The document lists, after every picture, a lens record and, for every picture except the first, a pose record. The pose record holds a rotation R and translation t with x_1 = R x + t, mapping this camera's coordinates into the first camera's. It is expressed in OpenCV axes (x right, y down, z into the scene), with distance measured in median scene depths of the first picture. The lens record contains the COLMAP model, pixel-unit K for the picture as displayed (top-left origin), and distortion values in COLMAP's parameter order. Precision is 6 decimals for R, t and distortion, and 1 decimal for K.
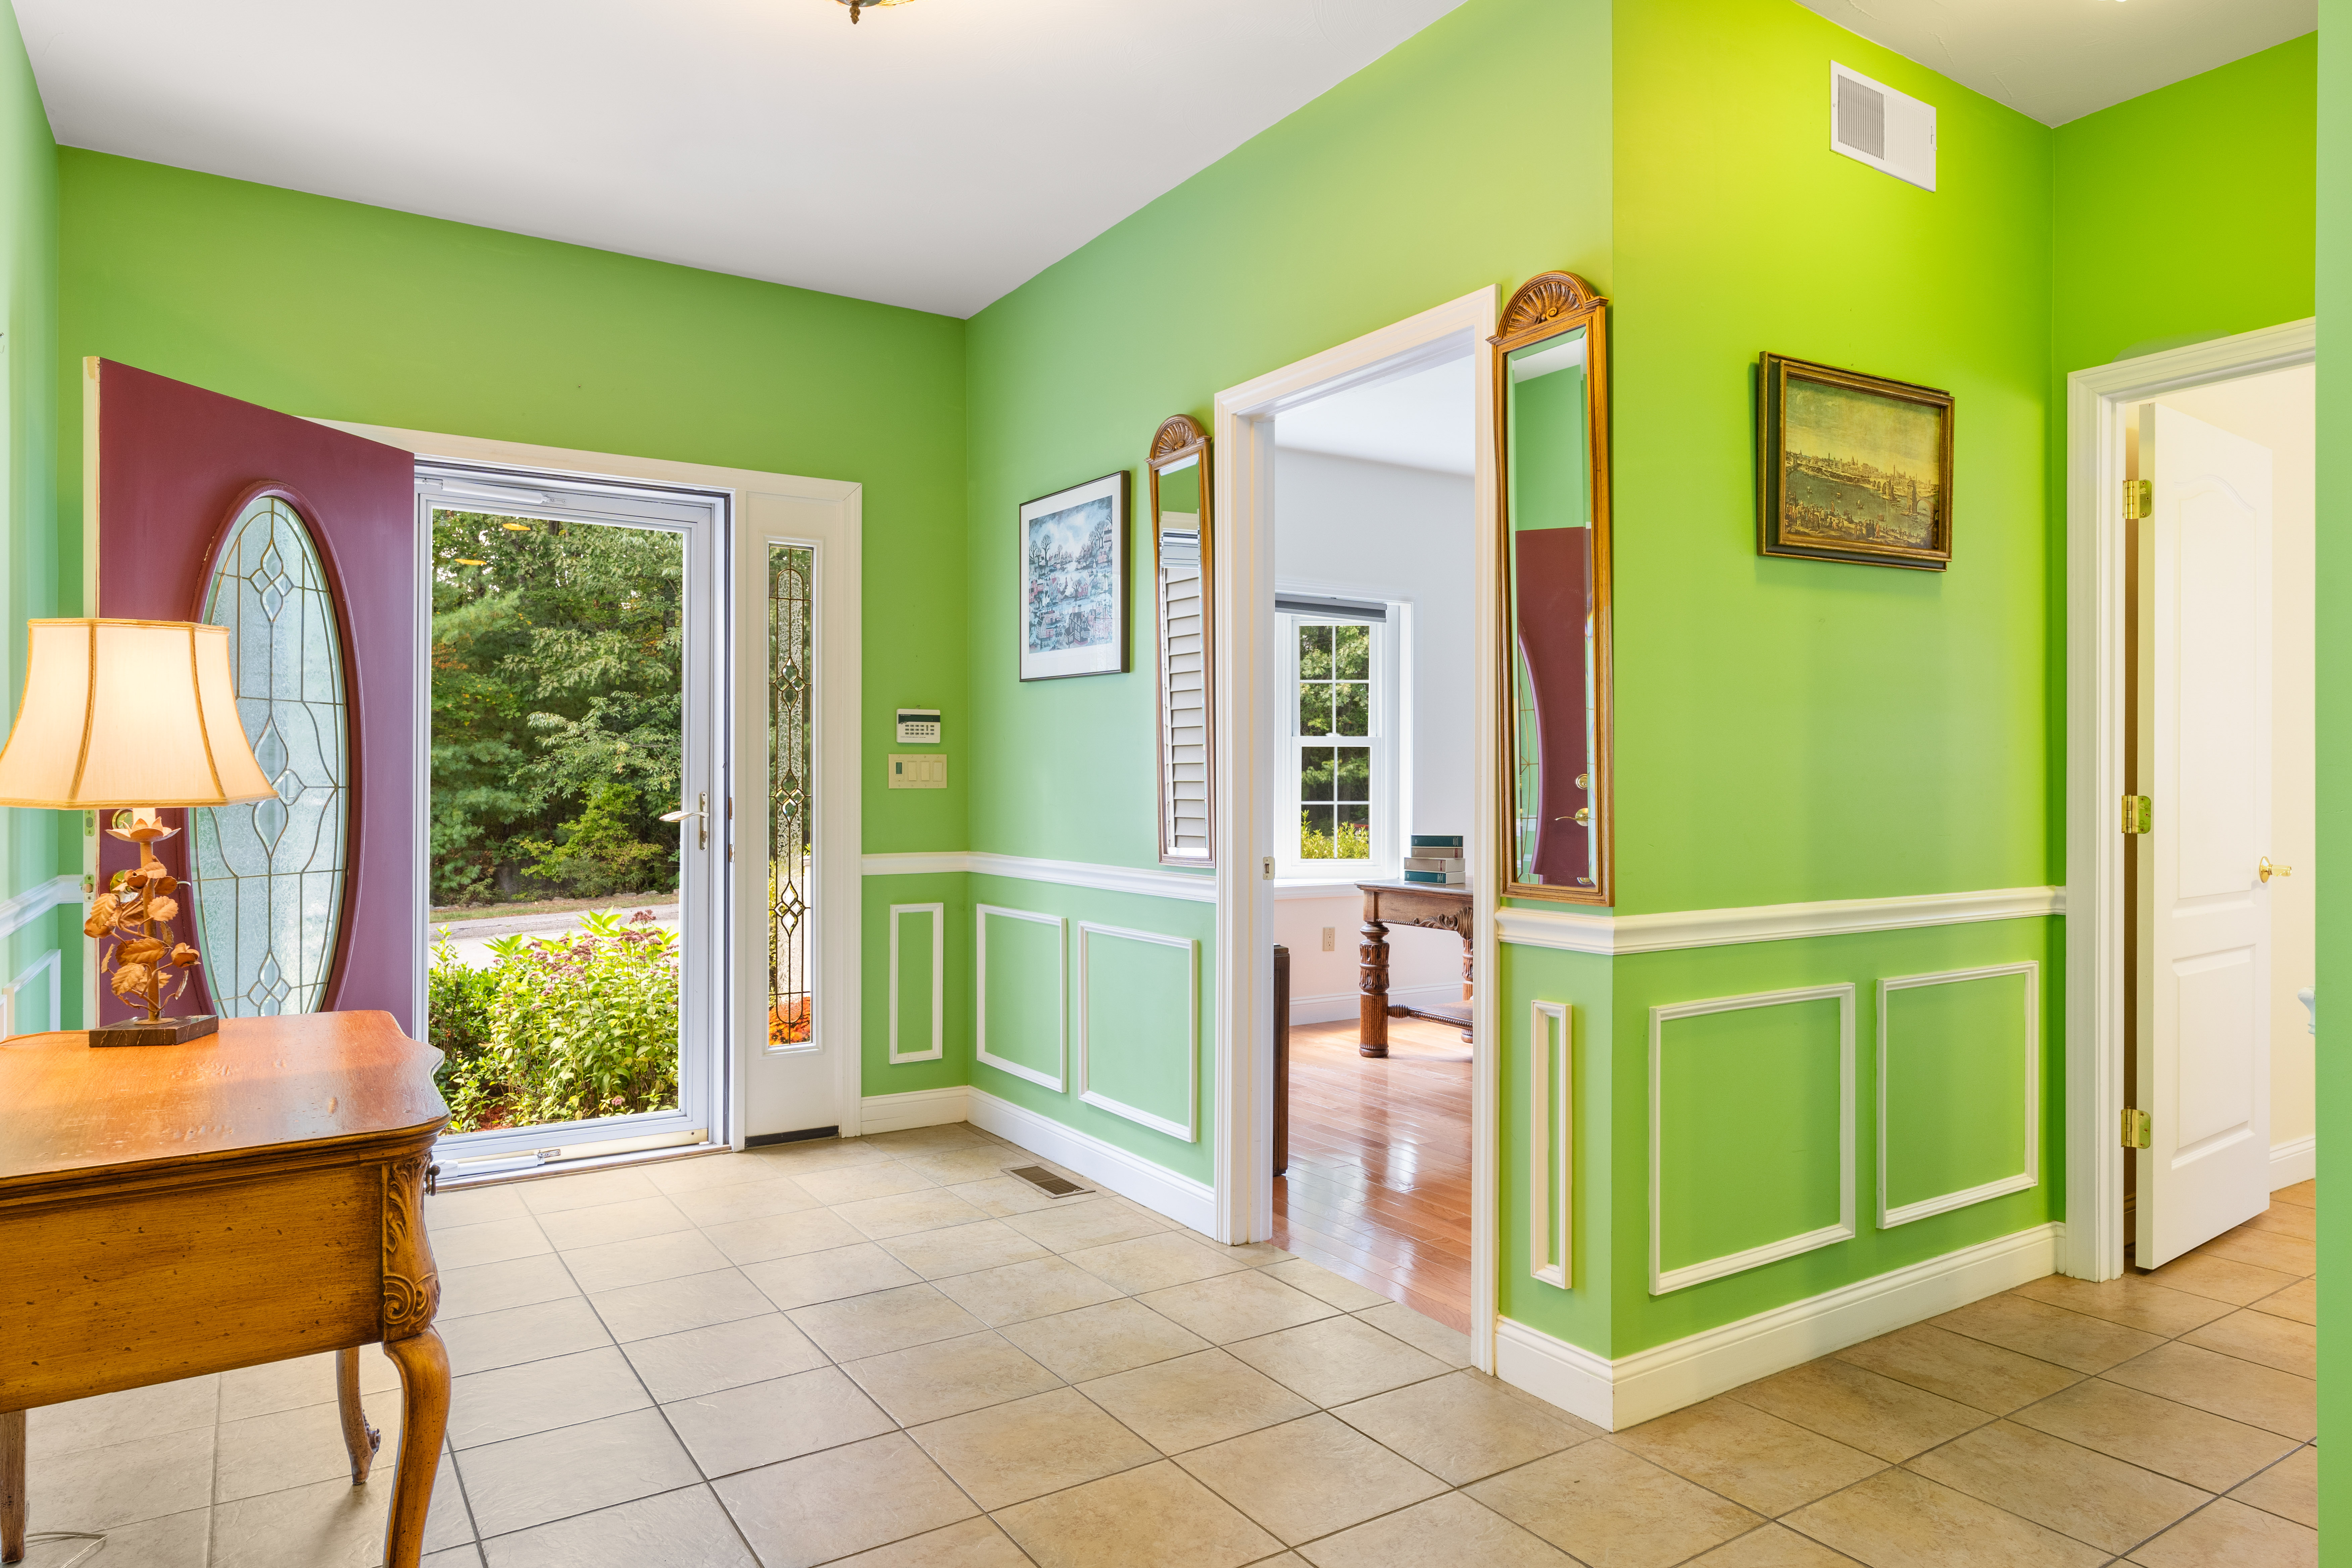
lens RADIAL K [[1436.6, 0, 1170.9], [0, 1436.6, 785.3], [0, 0, 1]] dist [0.004927, 0.000515]
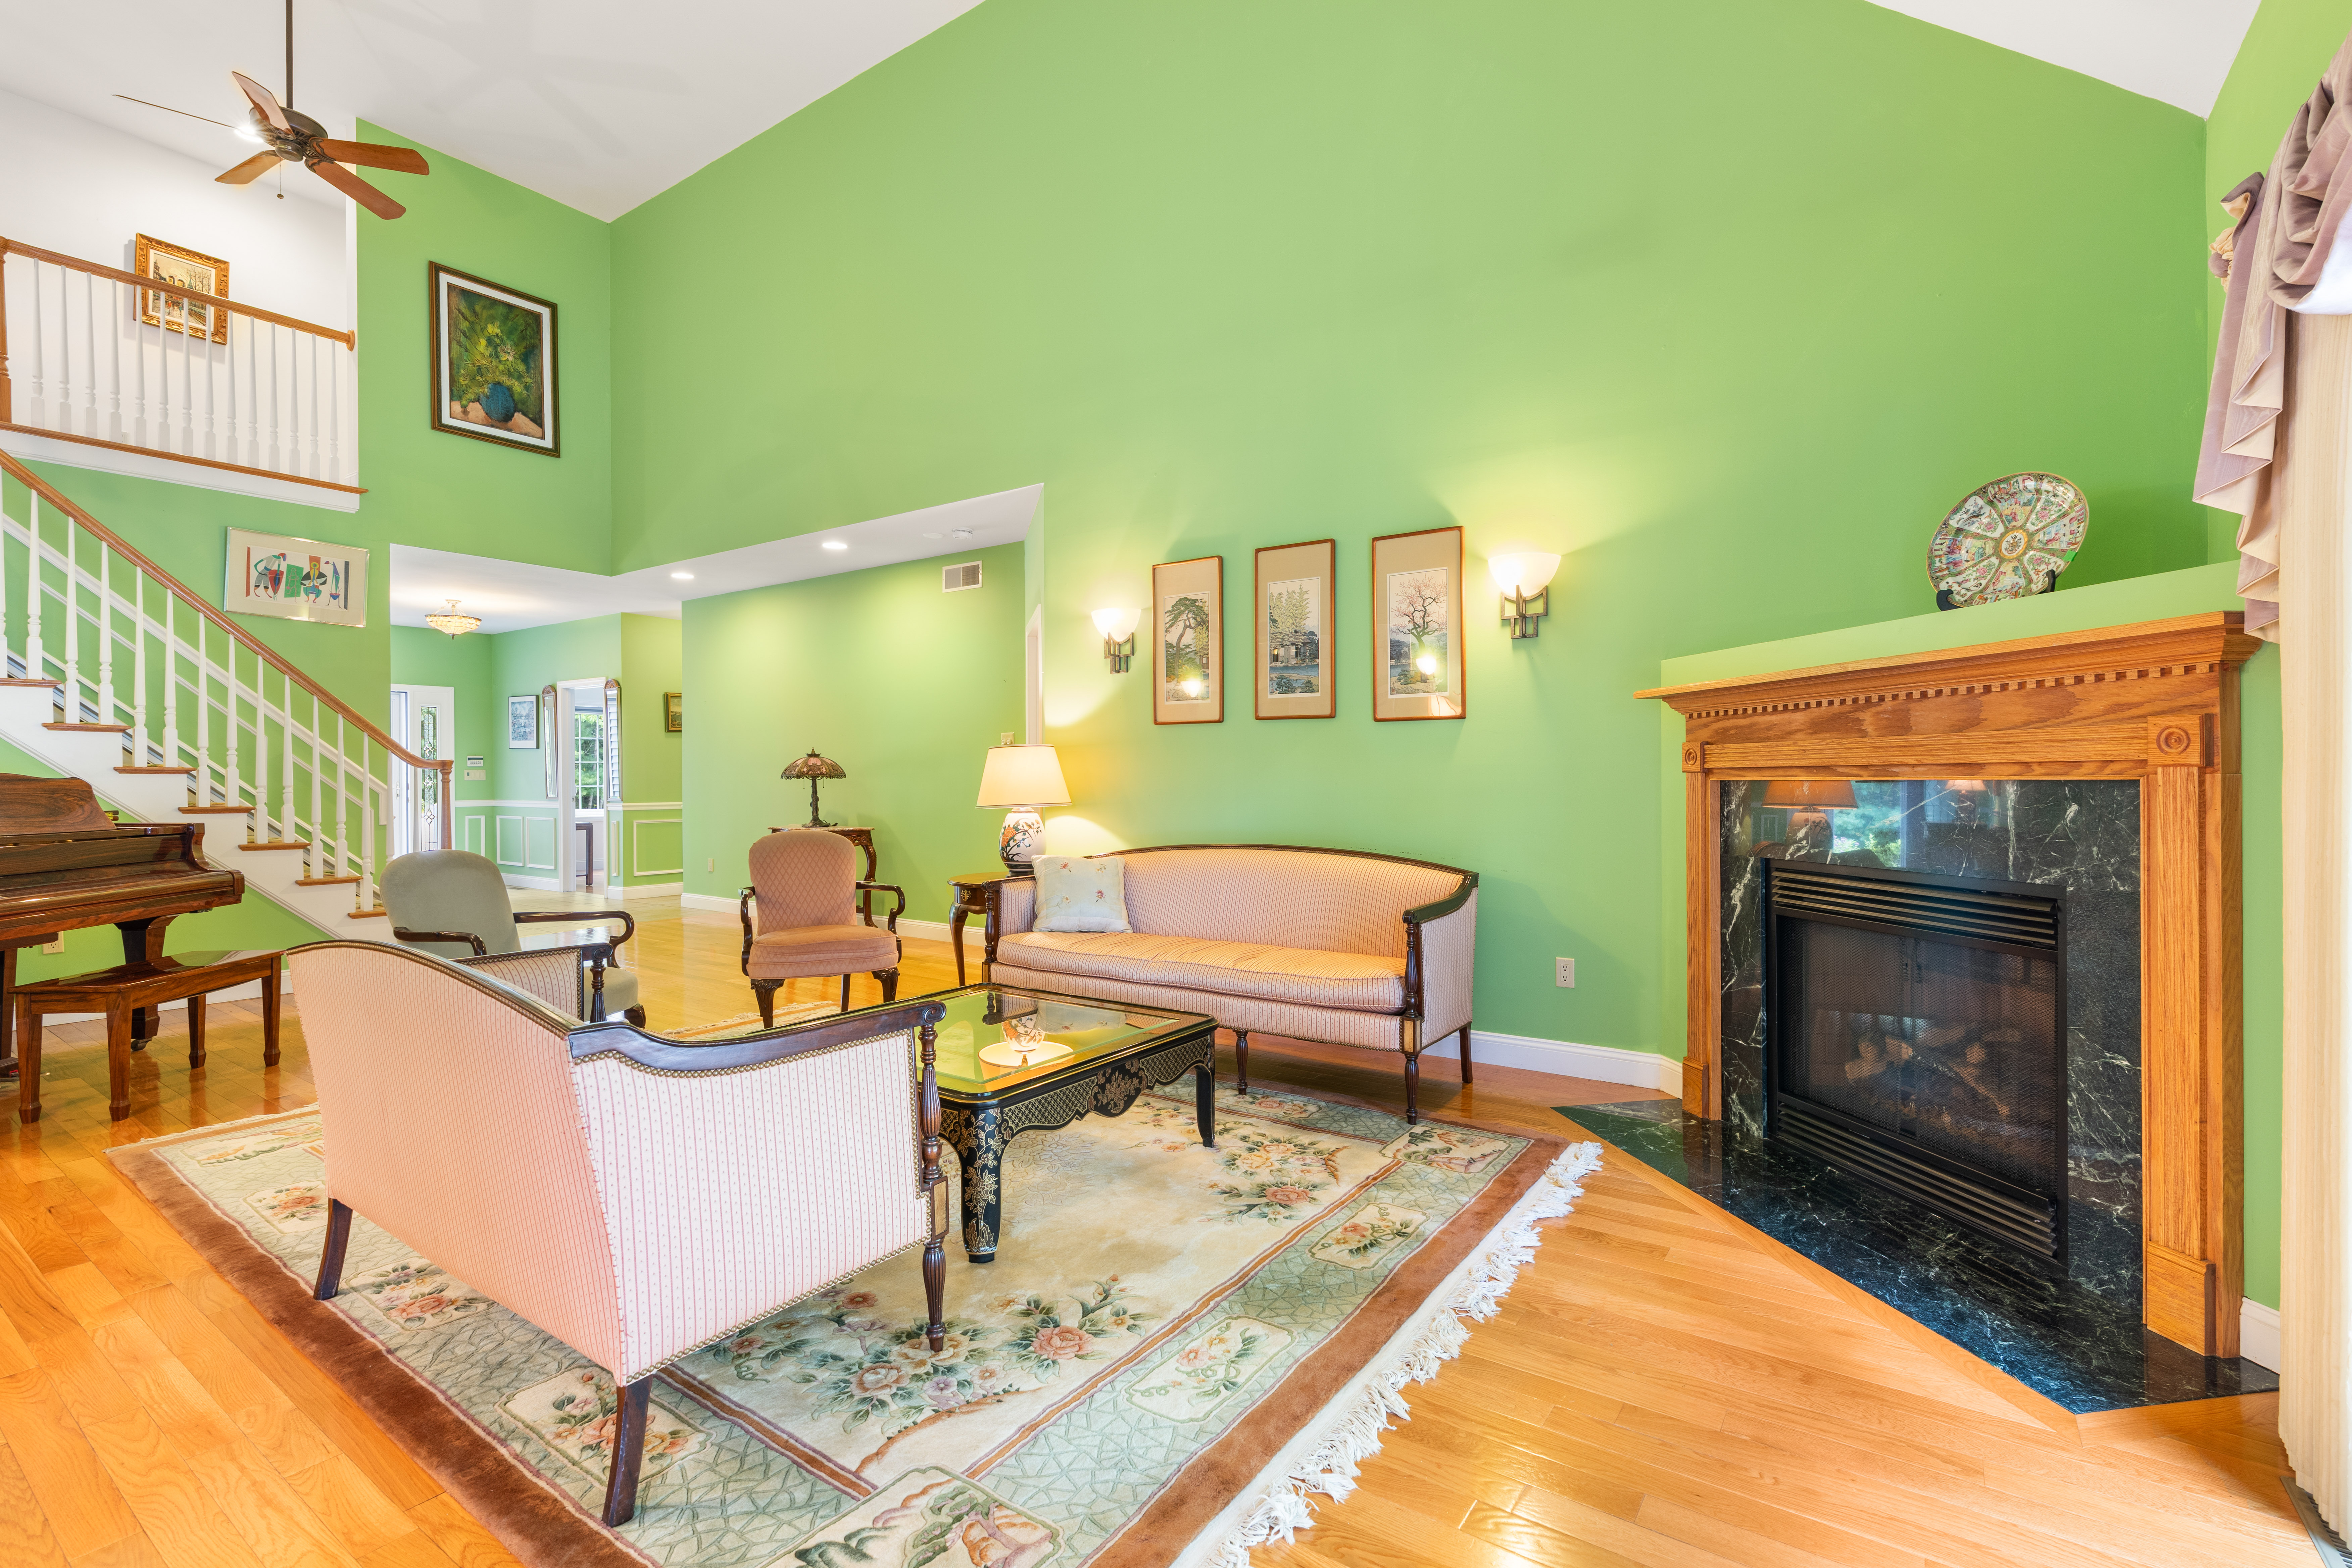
lens RADIAL K [[1060.3, 0, 1181.4], [0, 1060.3, 783.2], [0, 0, 1]] dist [-0.002977, 0.002490]
pose [[0.925322, -0.007422, 0.379108, 0.532667], [0.004828, 0.999958, 0.007792, -0.000975], [-0.379150, -0.005380, 0.925319, -2.474159]]
